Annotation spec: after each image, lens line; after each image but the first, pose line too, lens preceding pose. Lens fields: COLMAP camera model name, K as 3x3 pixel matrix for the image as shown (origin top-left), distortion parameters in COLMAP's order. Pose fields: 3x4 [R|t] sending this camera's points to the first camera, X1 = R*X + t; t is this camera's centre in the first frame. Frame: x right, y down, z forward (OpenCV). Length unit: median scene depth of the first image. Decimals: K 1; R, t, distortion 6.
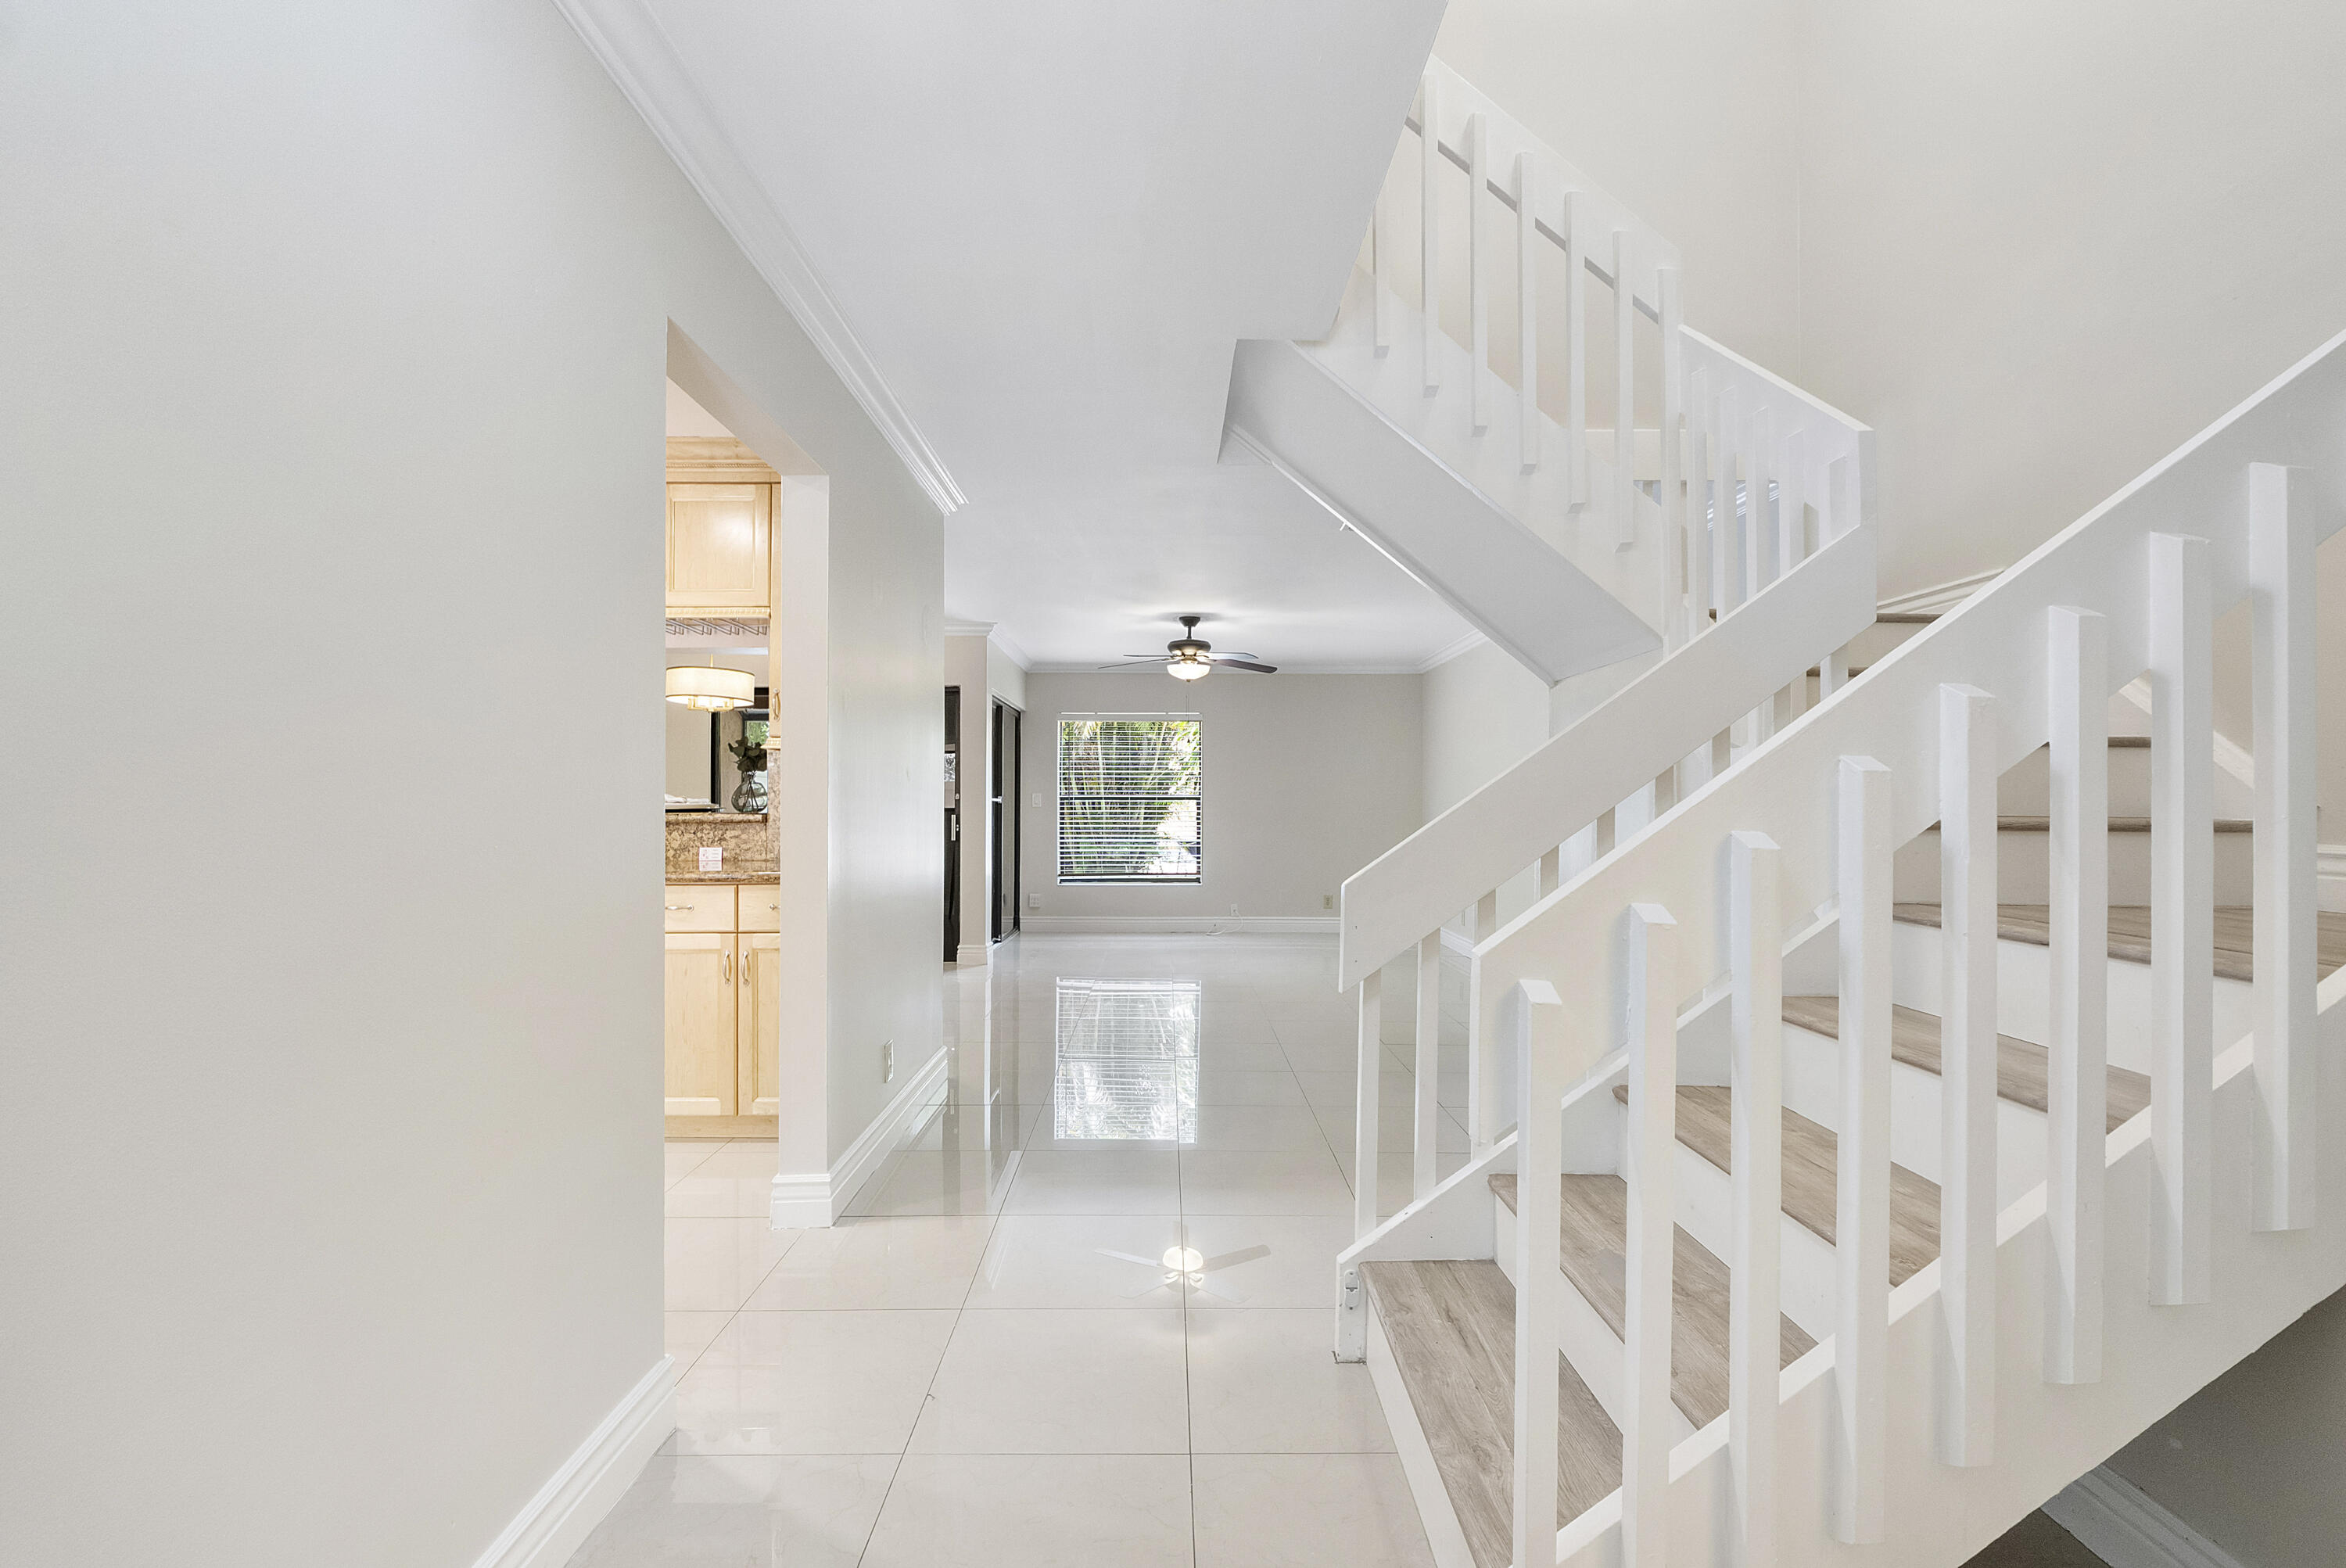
lens RADIAL K [[997.7, 0, 1163.4], [0, 997.7, 789.8], [0, 0, 1]] dist [-0.003521, 0.000294]
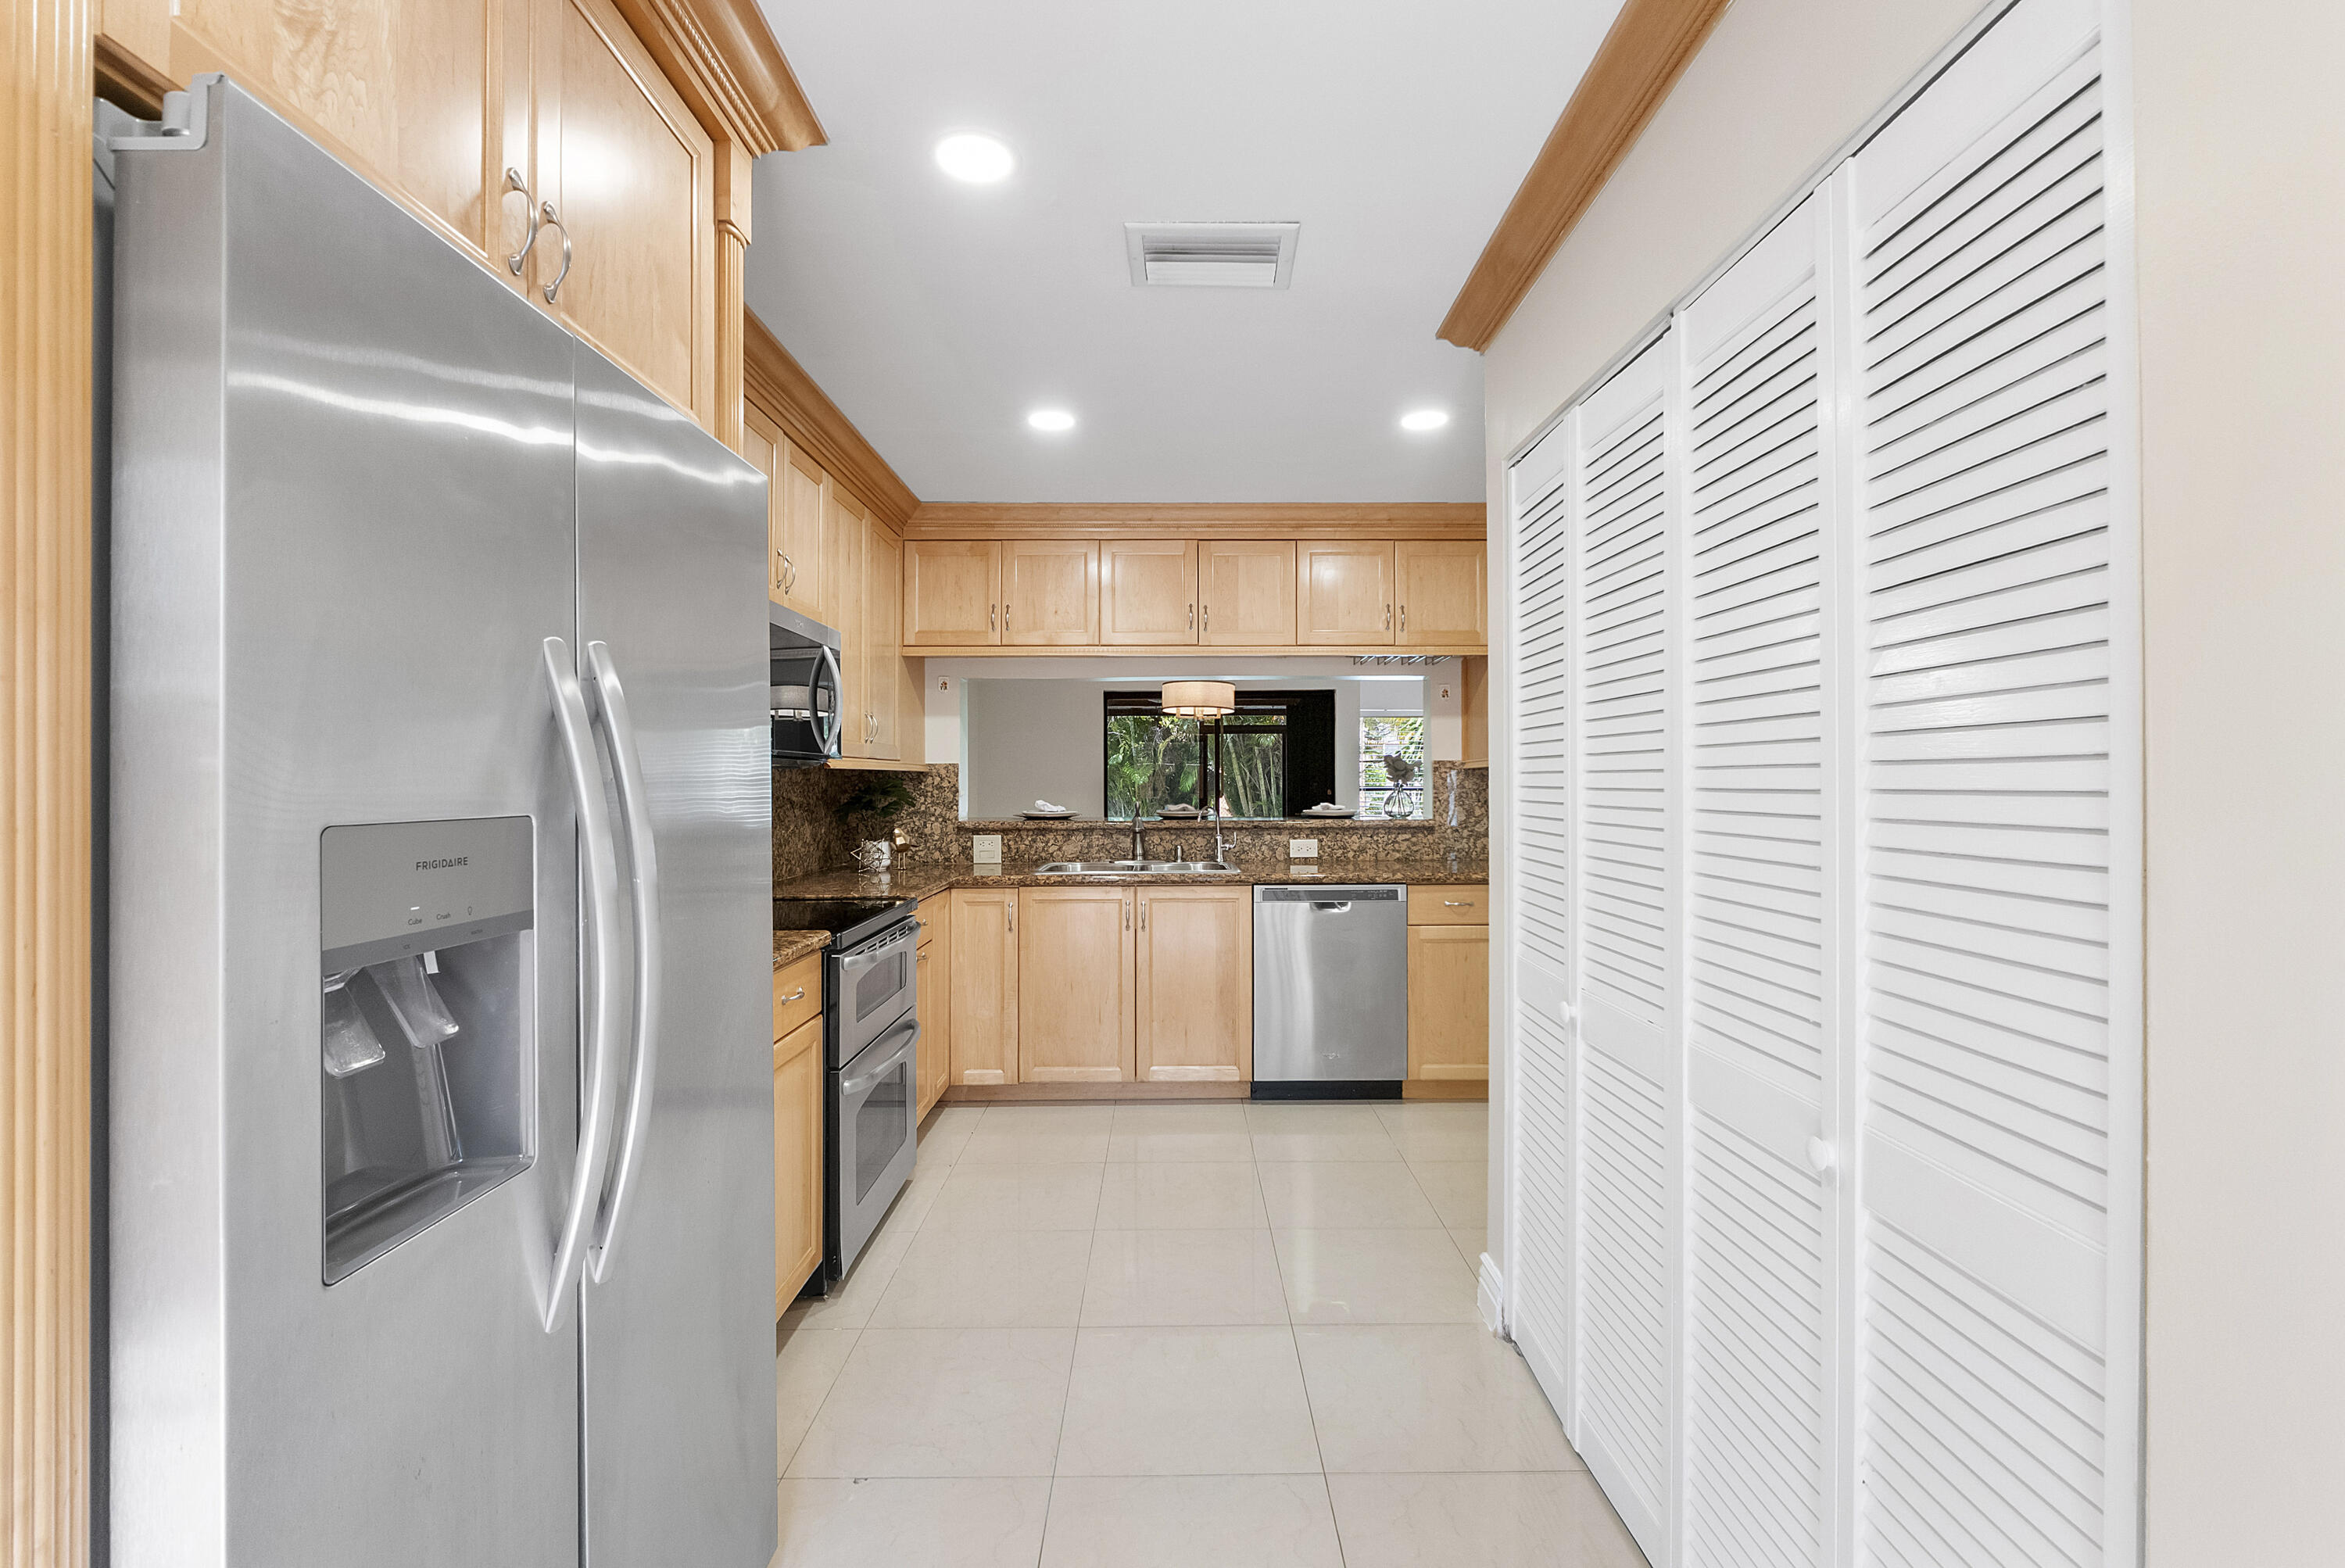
lens RADIAL K [[997.3, 0, 1192.1], [0, 997.3, 786.8], [0, 0, 1]] dist [-0.003521, 0.000294]
pose [[0.999799, 0.000700, 0.020039, -0.408064], [-0.001114, 0.999786, 0.020637, -0.022282], [-0.020020, -0.020655, 0.999586, -0.094536]]
